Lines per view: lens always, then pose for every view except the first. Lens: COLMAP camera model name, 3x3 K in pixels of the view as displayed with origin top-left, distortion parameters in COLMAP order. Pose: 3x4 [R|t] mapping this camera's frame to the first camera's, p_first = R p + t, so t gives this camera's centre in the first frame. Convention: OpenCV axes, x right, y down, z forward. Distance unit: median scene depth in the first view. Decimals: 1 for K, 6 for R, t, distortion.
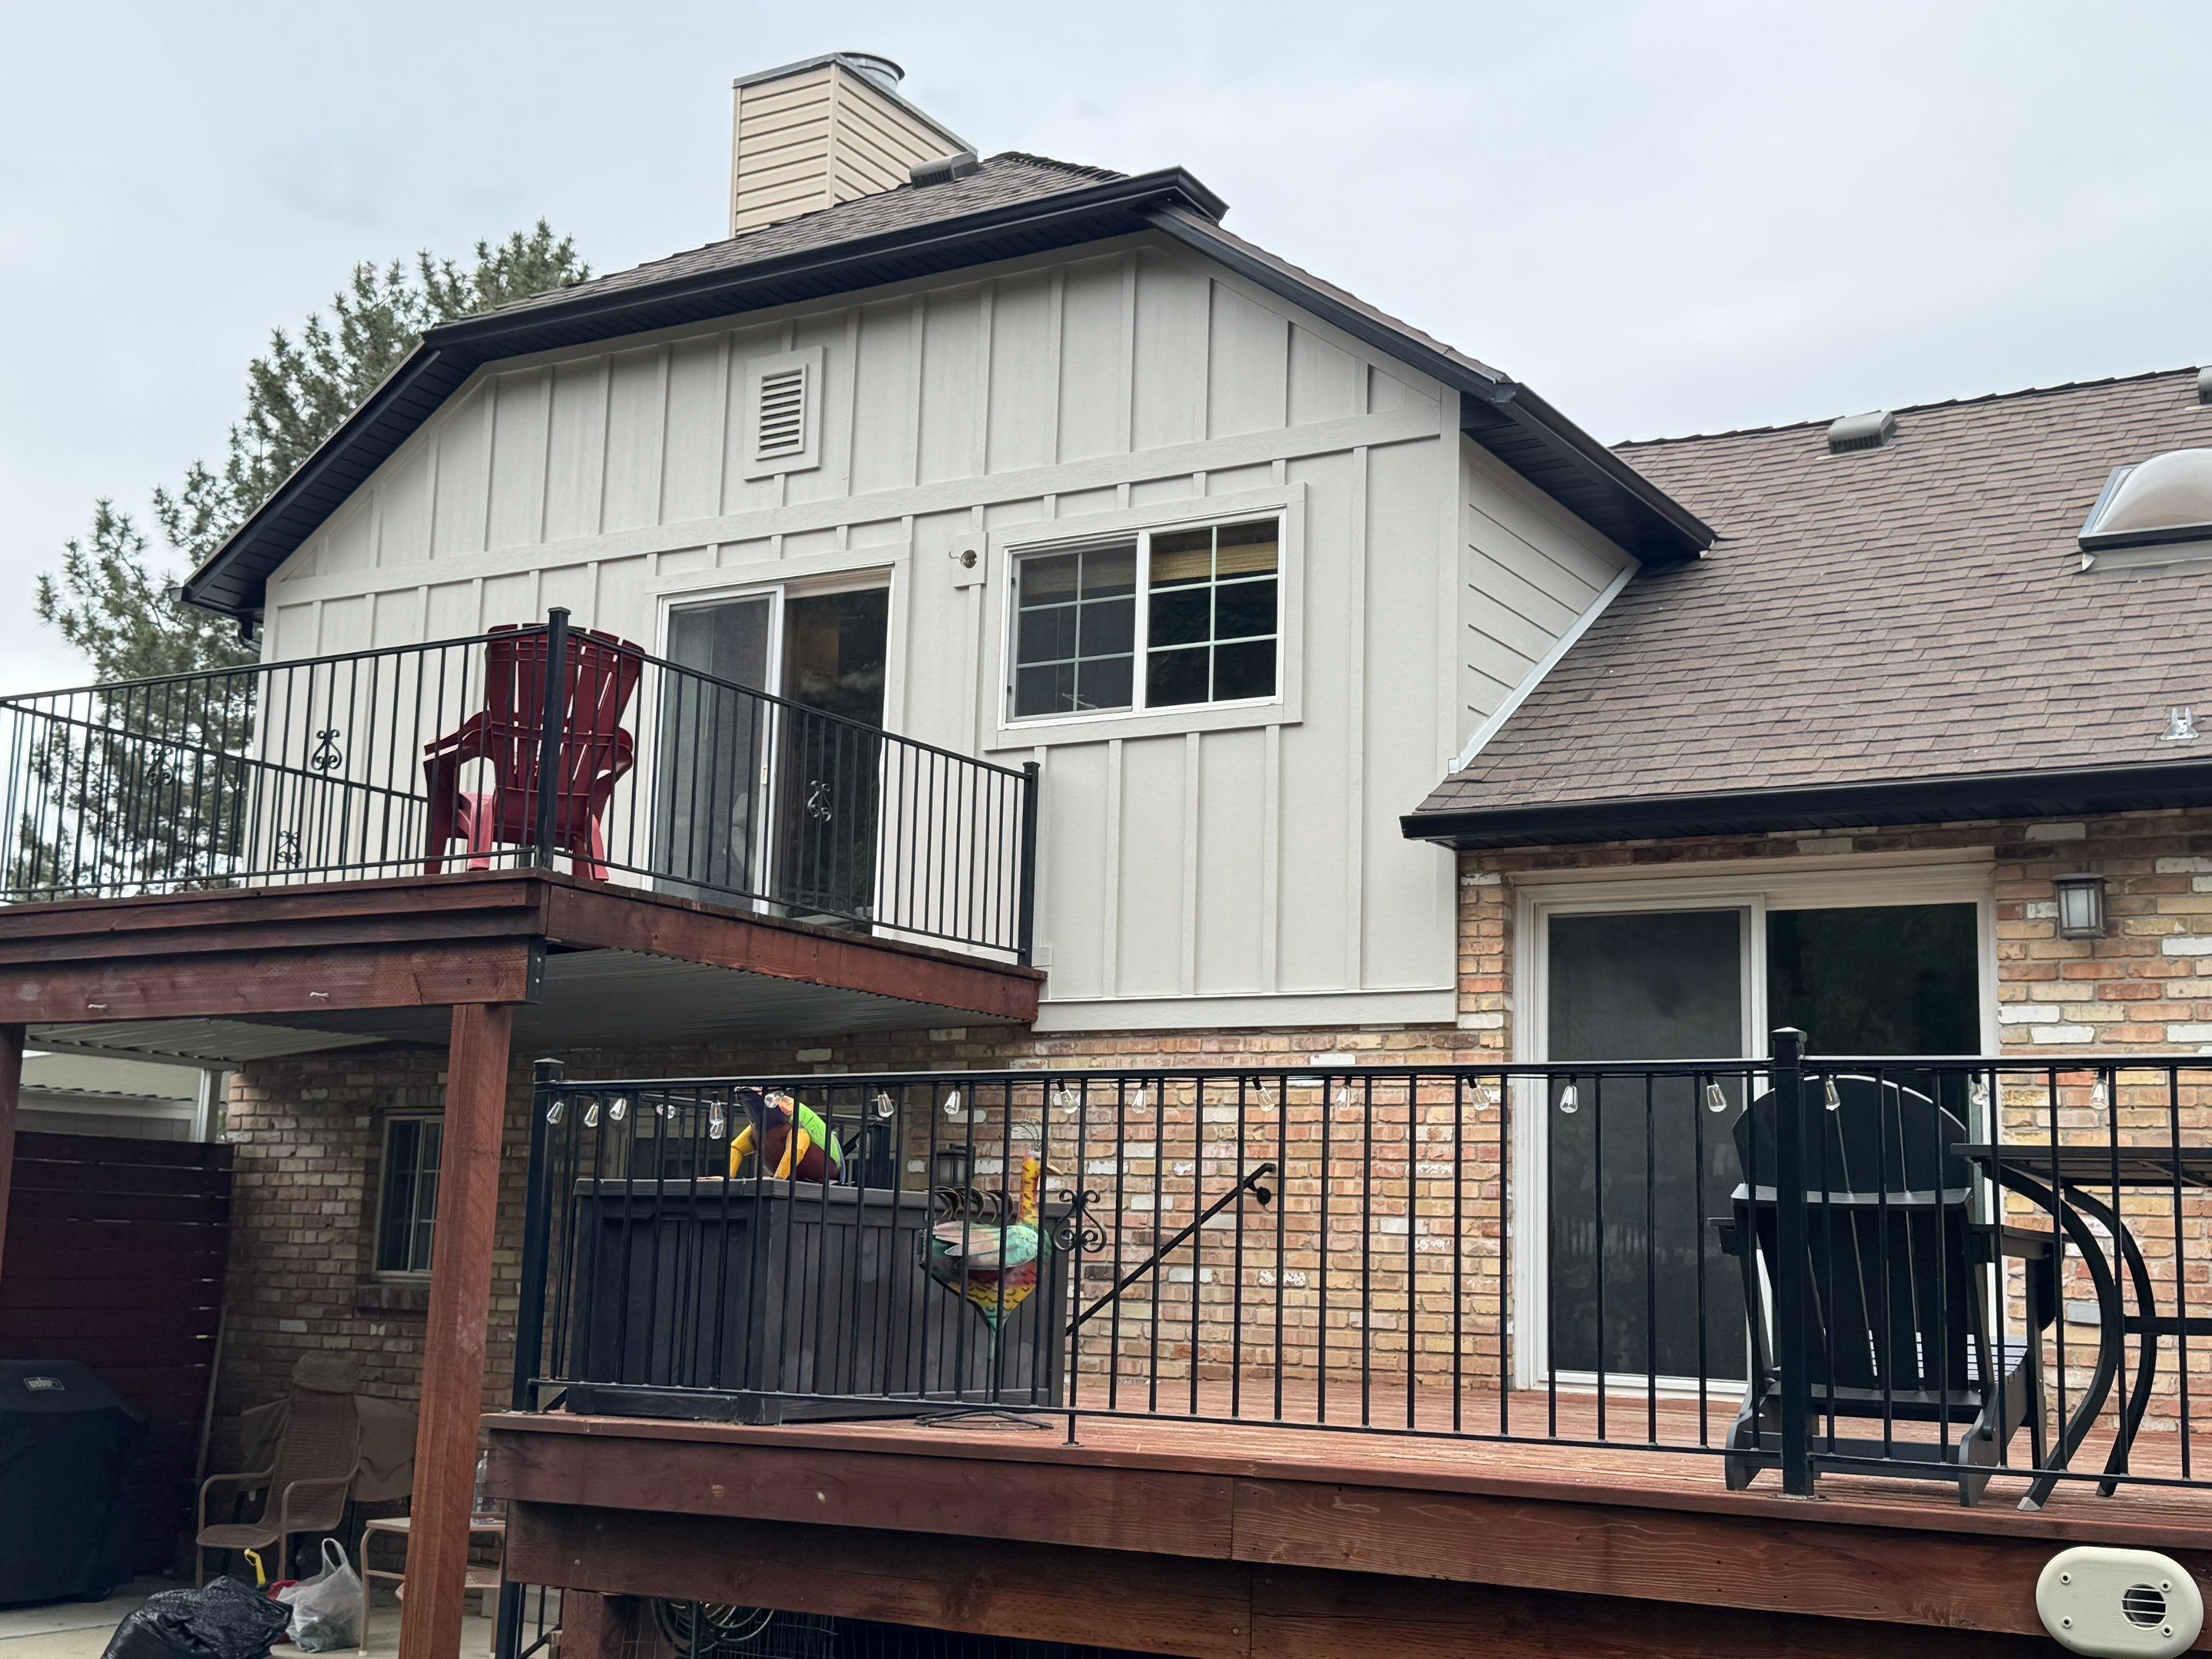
lens RADIAL K [[2641.9, 0, 1067.4], [0, 2641.9, 790.8], [0, 0, 1]] dist [0.119637, -0.030727]
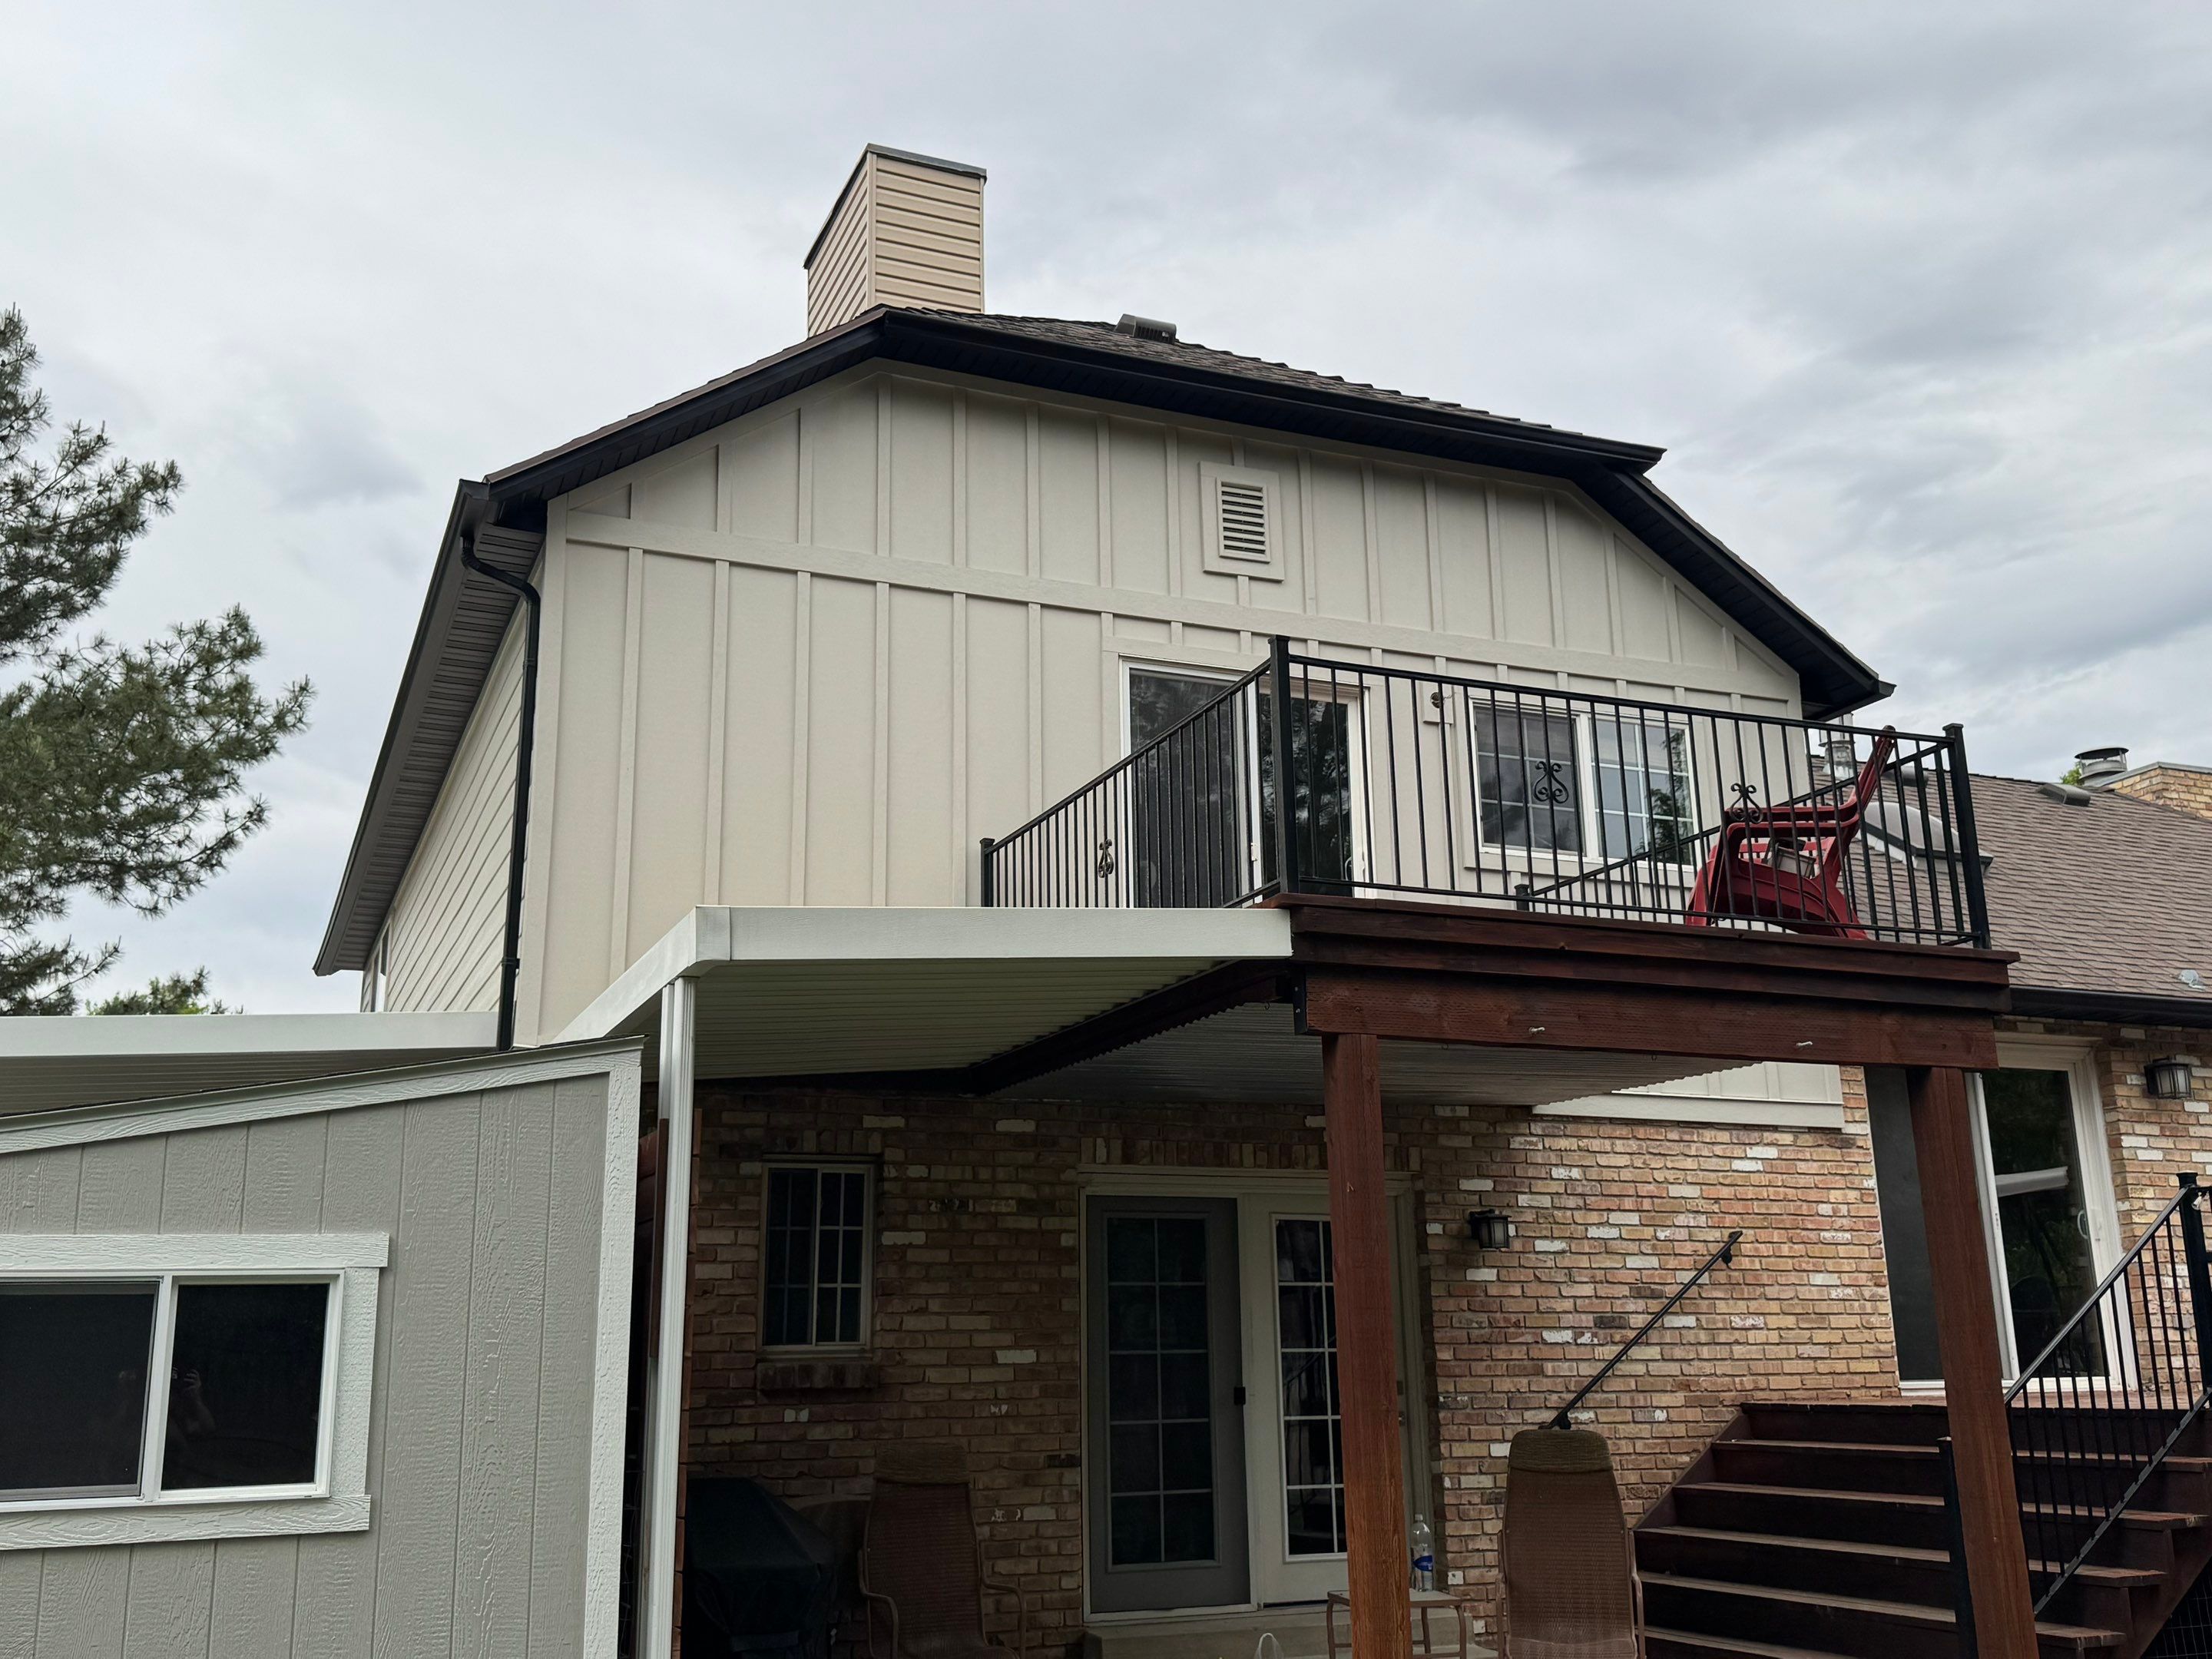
lens RADIAL K [[2033.3, 0, 1111.1], [0, 2033.3, 807.1], [0, 0, 1]] dist [0.167547, -0.329916]
pose [[0.585268, 0.173867, 0.791980, -0.892565], [-0.113963, 0.984683, -0.131954, 0.101311], [-0.802792, -0.013028, 0.596117, 0.625484]]
